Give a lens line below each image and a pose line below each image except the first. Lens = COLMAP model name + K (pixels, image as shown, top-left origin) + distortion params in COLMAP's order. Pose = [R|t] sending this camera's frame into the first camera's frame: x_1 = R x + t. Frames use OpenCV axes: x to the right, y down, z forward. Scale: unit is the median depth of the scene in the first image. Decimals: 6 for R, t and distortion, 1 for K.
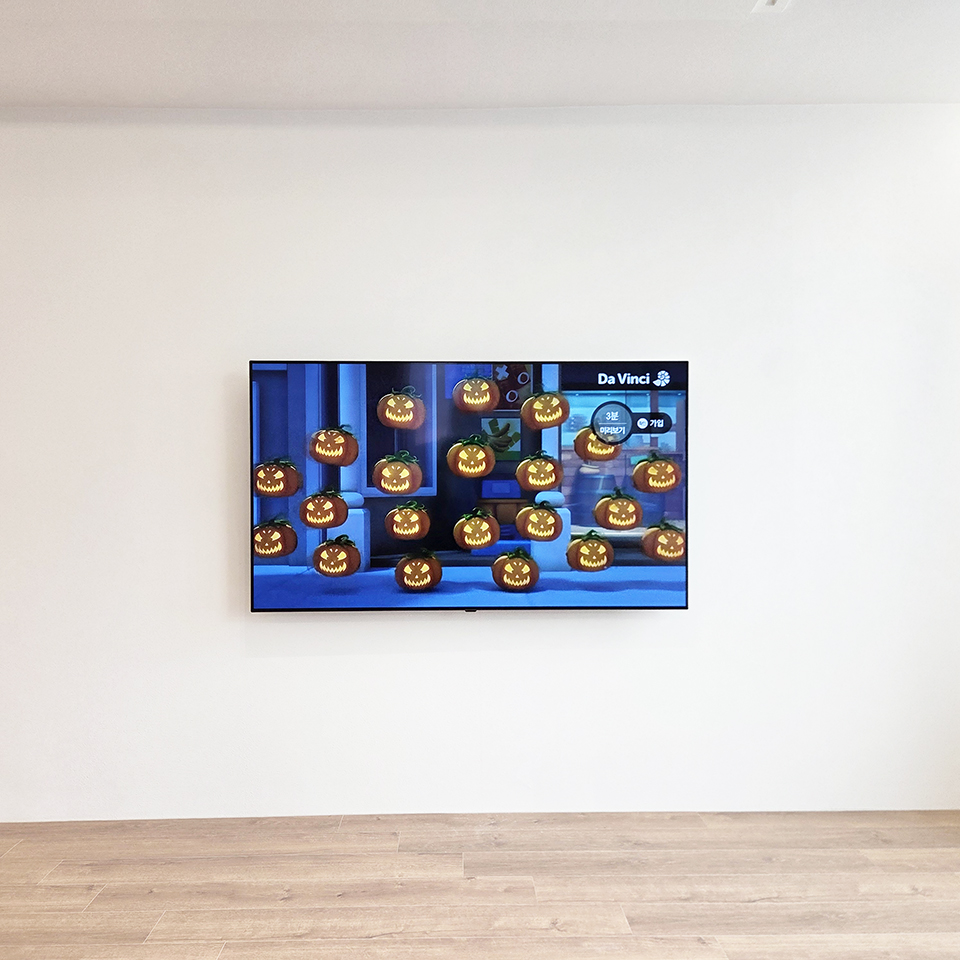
lens RADIAL K [[854.0, 0, 460.6], [0, 854.0, 488.1], [0, 0, 1]] dist [0.041051, -0.017333]
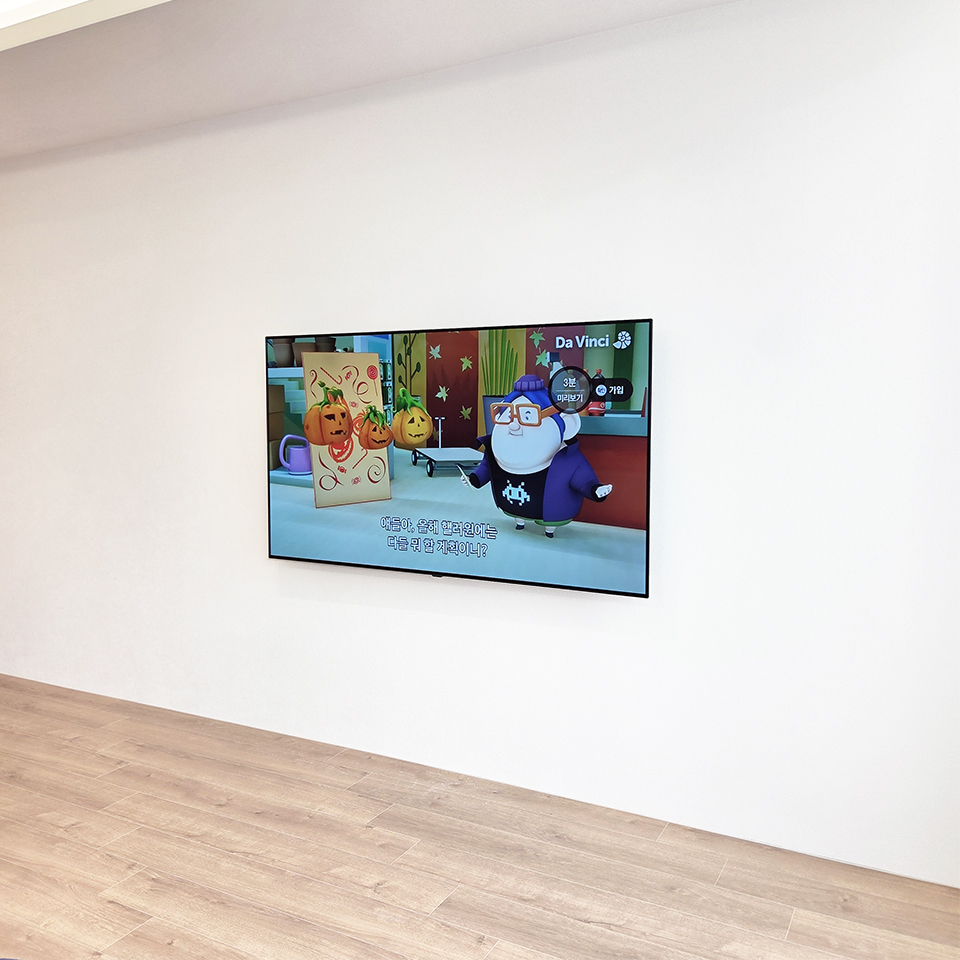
lens RADIAL K [[889.4, 0, 443.4], [0, 889.4, 459.6], [0, 0, 1]] dist [0.054046, -0.027845]
pose [[0.866555, 0.034018, -0.497922, 0.614391], [-0.005195, 0.998235, 0.059159, -0.064926], [0.499055, -0.048678, 0.865202, 0.105465]]
